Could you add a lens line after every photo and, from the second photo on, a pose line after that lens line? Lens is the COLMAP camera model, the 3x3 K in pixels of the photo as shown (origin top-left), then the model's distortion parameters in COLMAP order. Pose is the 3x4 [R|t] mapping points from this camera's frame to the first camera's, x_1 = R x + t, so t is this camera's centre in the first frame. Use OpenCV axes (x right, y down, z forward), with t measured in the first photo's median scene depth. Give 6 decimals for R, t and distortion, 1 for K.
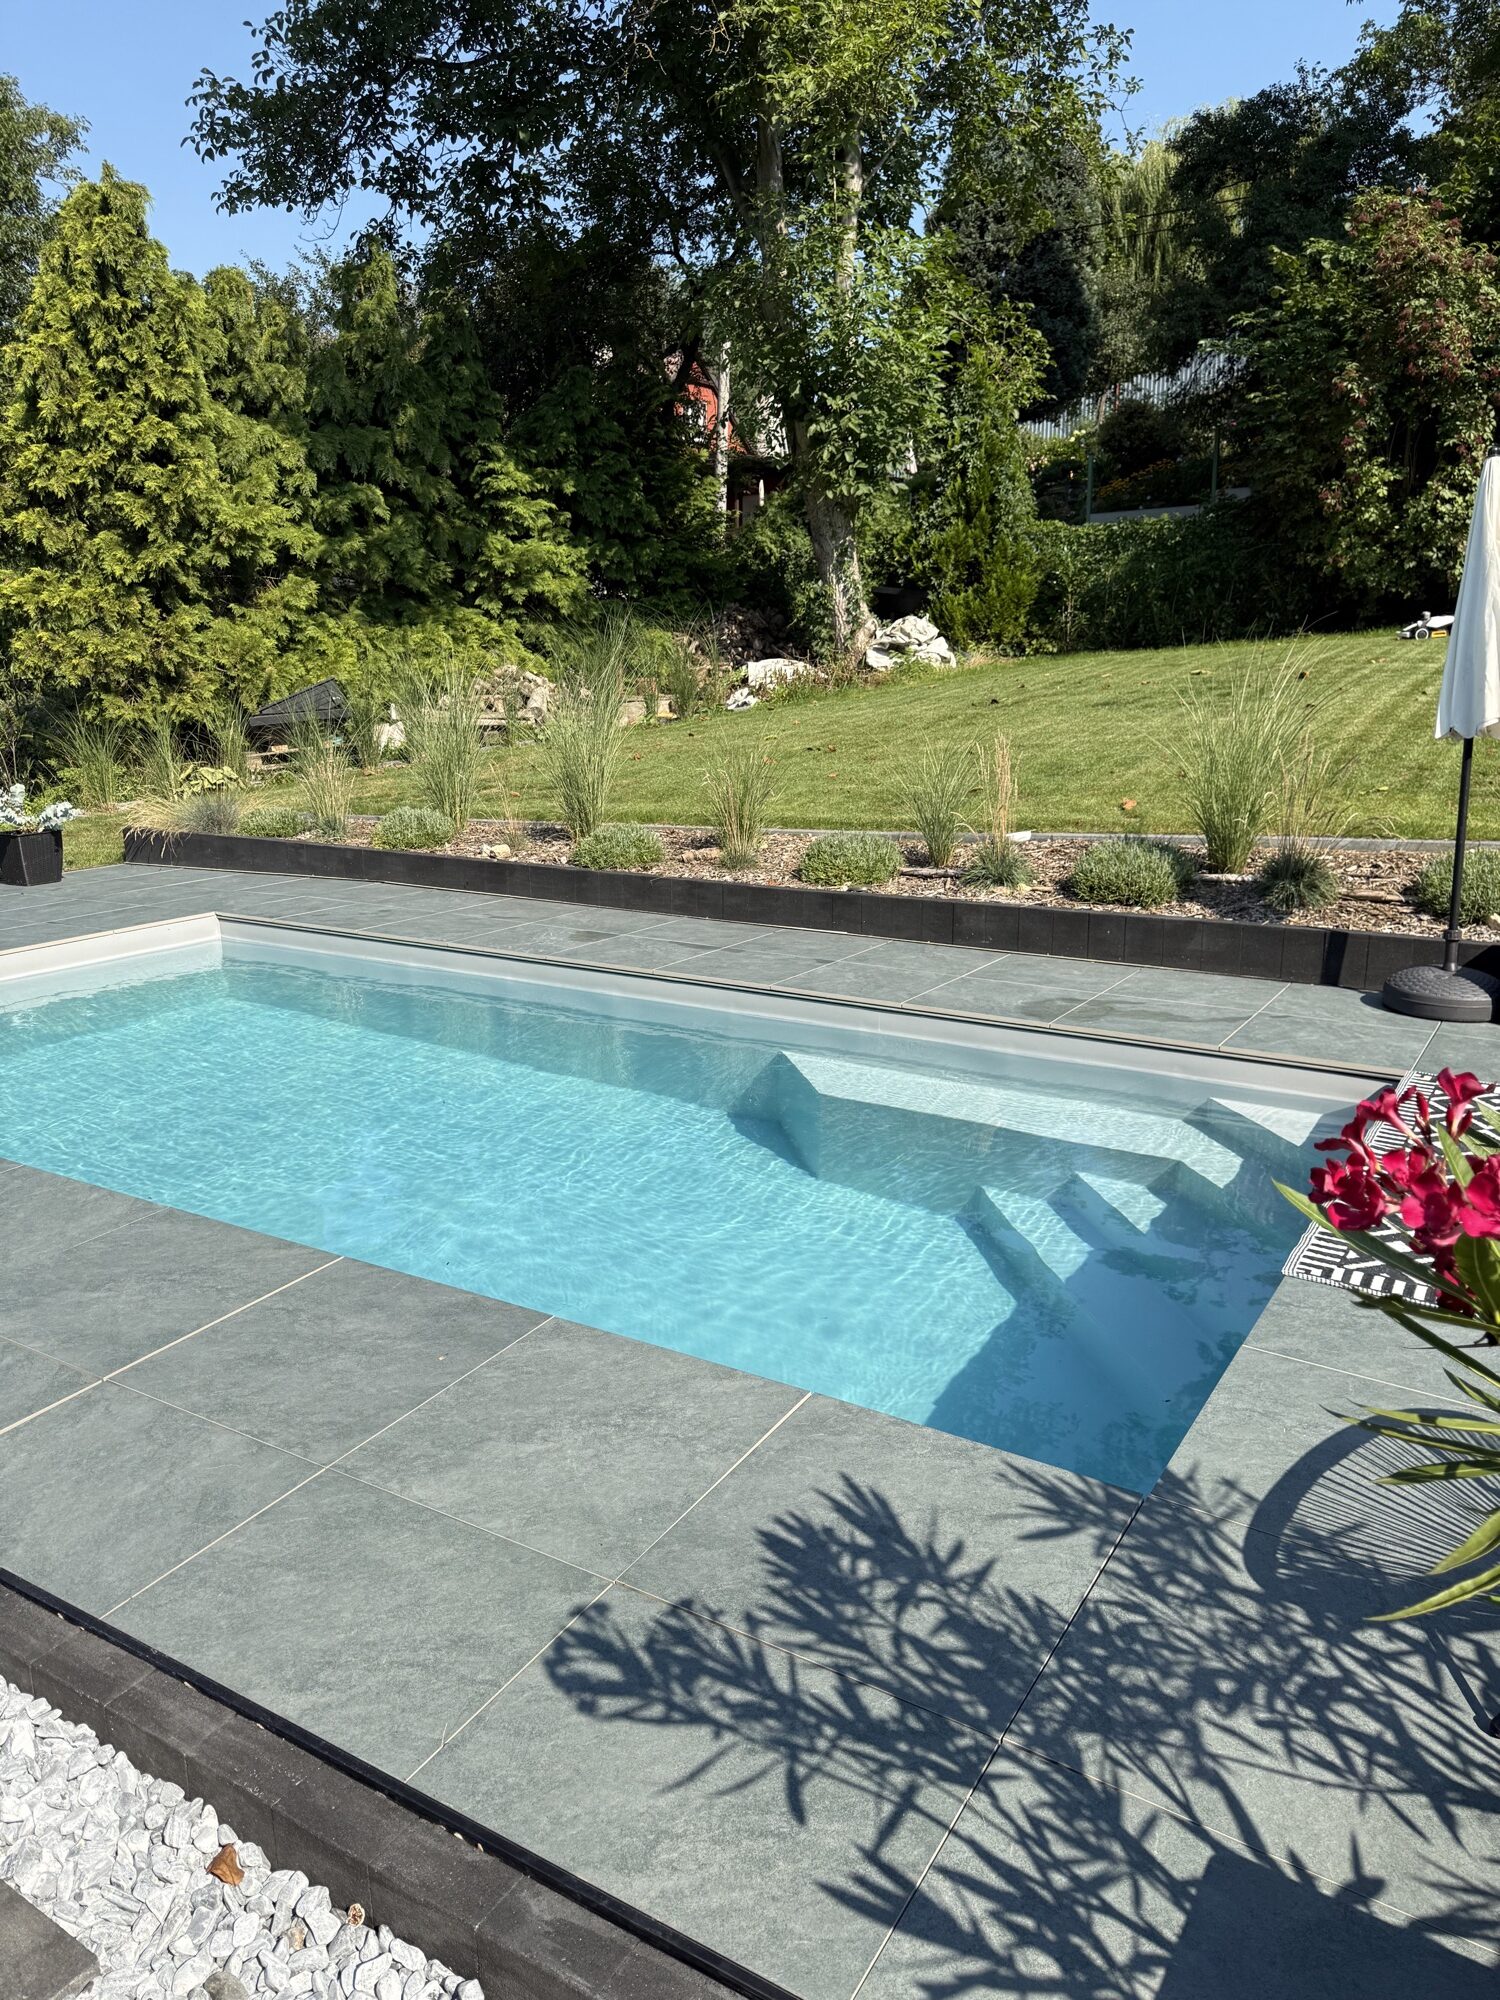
lens RADIAL K [[1480.6, 0, 743.7], [0, 1480.6, 998.6], [0, 0, 1]] dist [0.009604, -0.008449]
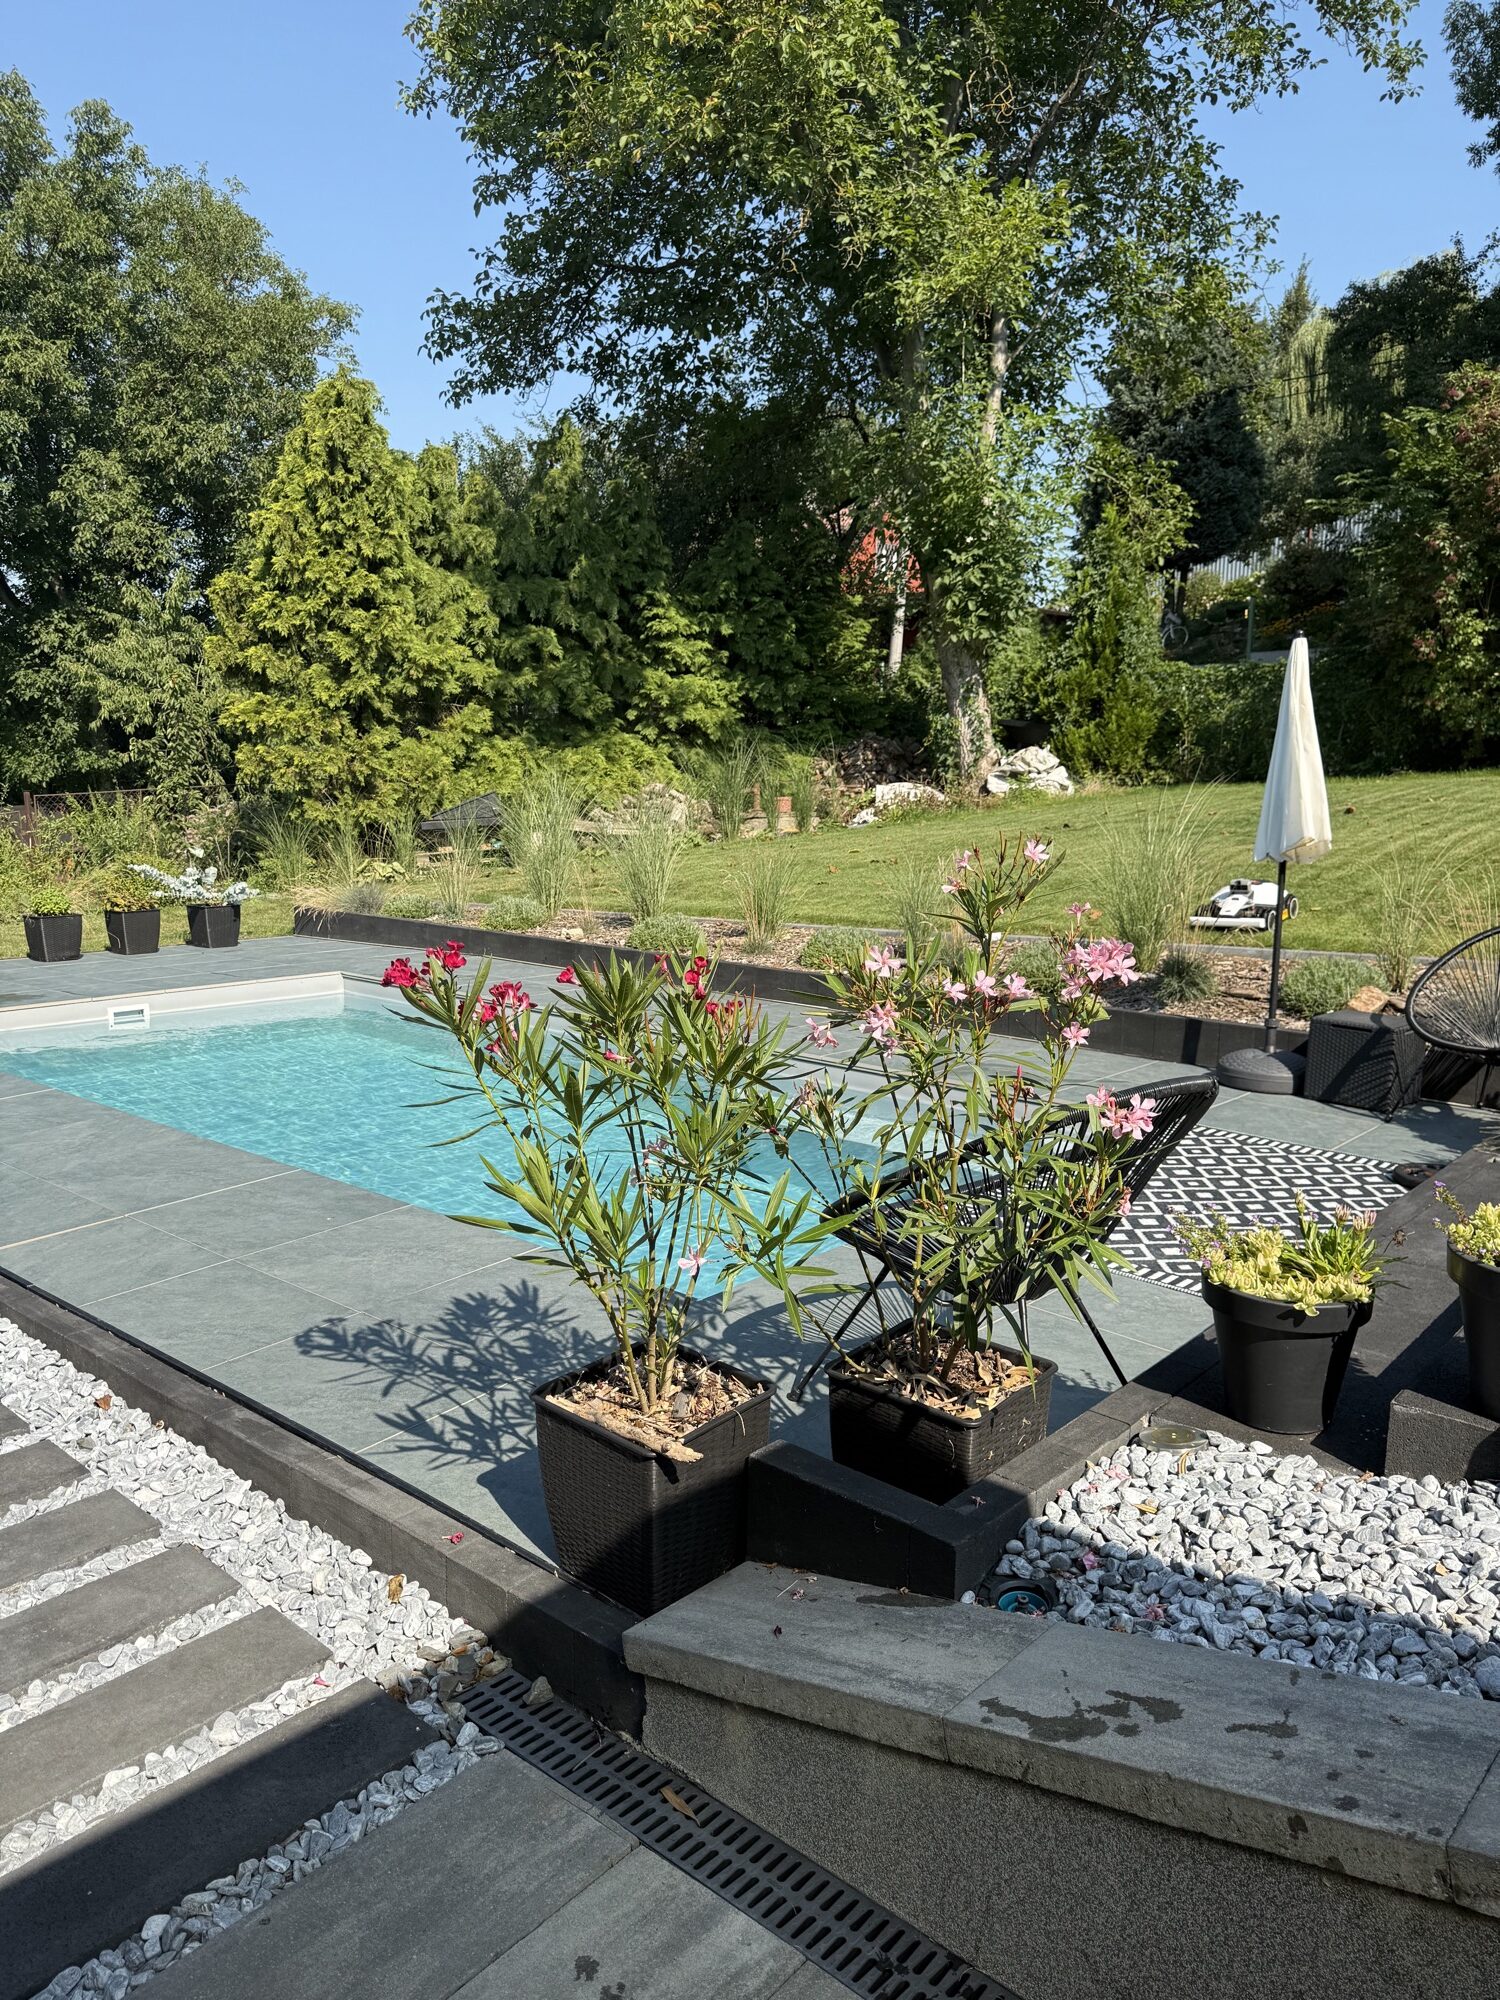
lens RADIAL K [[1480.6, 0, 756.7], [0, 1480.6, 1008.1], [0, 0, 1]] dist [0.009604, -0.008449]
pose [[0.989125, 0.045872, -0.139738, 0.089421], [-0.055815, 0.996117, -0.068079, 0.020196], [0.136072, 0.075138, 0.987845, -0.099467]]
